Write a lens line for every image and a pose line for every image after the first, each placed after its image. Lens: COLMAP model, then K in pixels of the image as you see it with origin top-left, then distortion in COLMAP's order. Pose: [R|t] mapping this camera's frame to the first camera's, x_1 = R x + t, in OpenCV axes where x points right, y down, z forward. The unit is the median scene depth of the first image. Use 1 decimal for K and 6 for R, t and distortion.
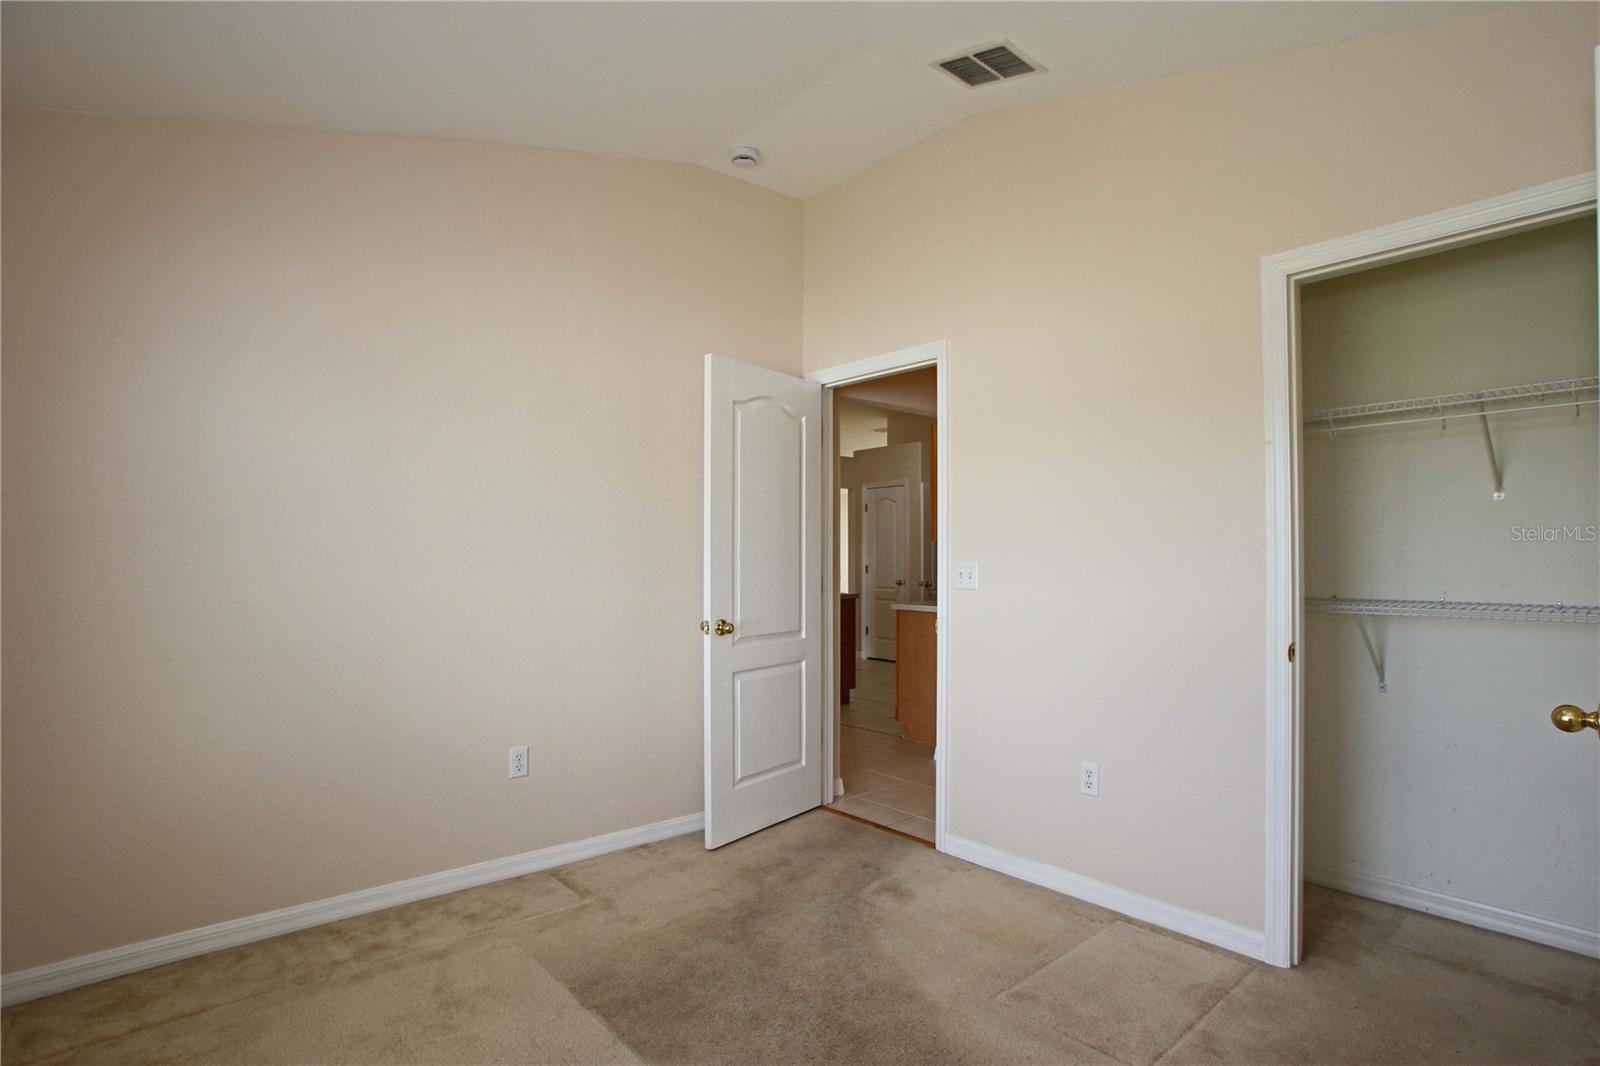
lens RADIAL K [[812.5, 0, 839.4], [0, 812.5, 547.1], [0, 0, 1]] dist [-0.061187, 0.021424]
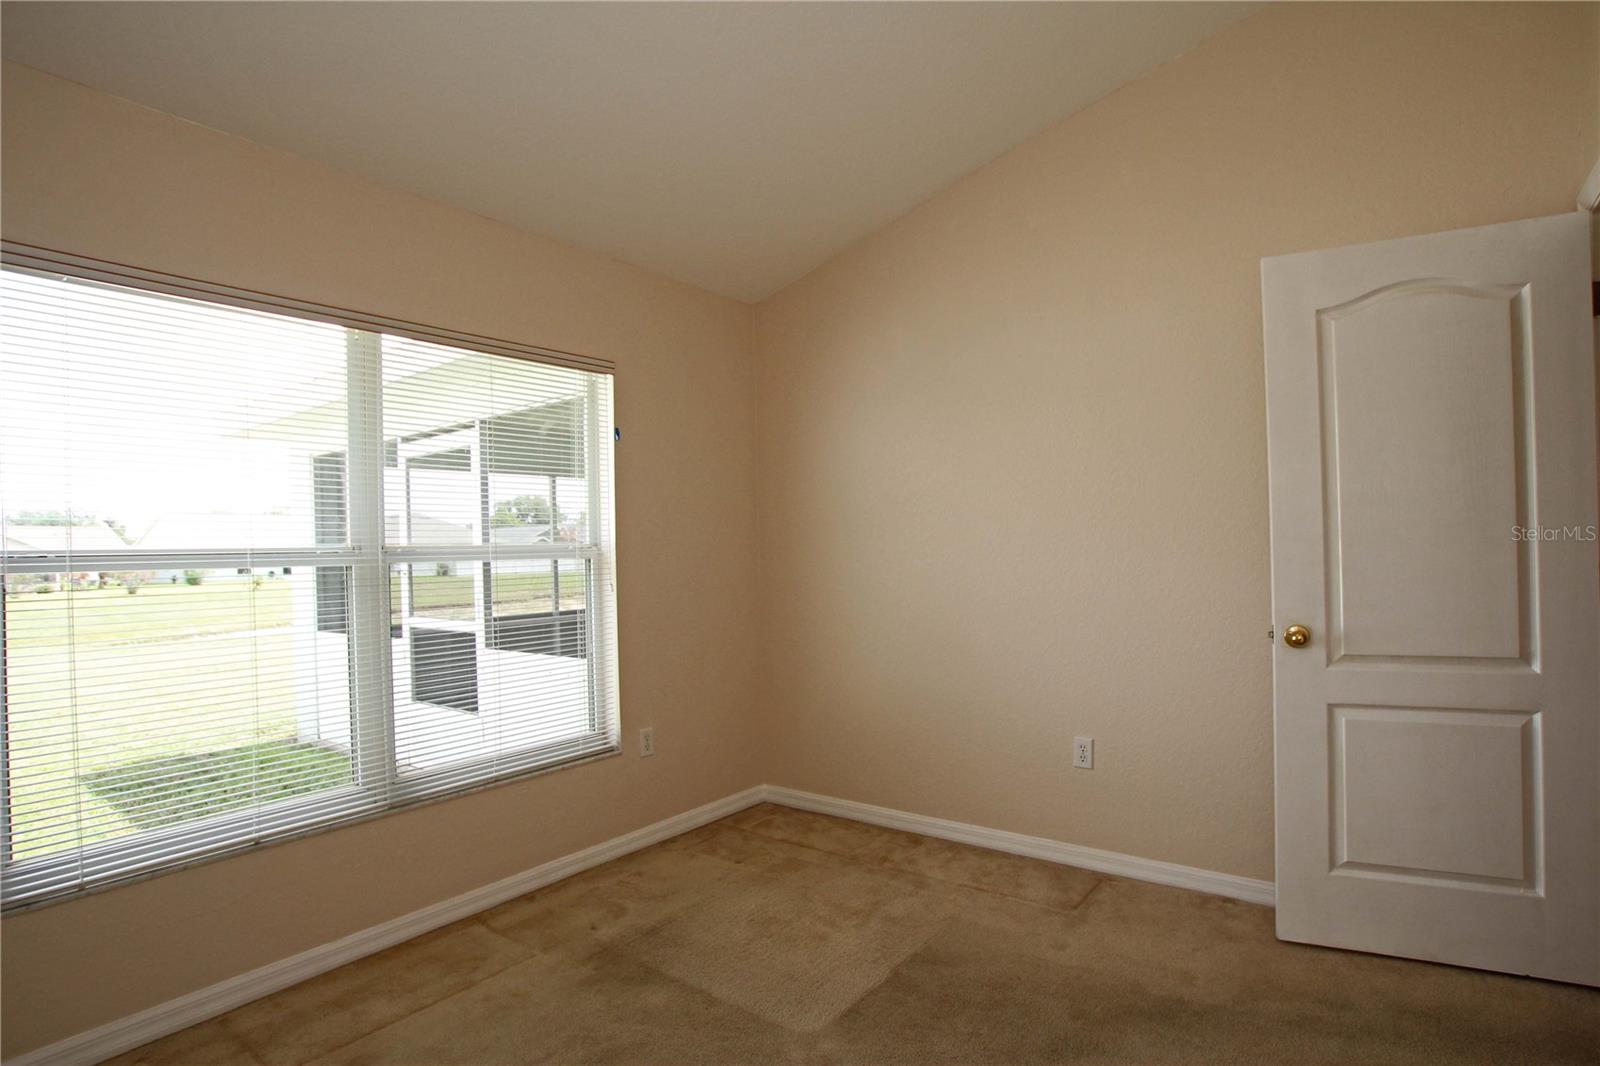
lens RADIAL K [[812.5, 0, 788.9], [0, 812.5, 531.8], [0, 0, 1]] dist [-0.061187, 0.021424]
pose [[0.166824, -0.028198, -0.985583, 0.476825], [0.040749, 0.998934, -0.021683, 0.004370], [0.985144, -0.036544, 0.167795, 0.453509]]
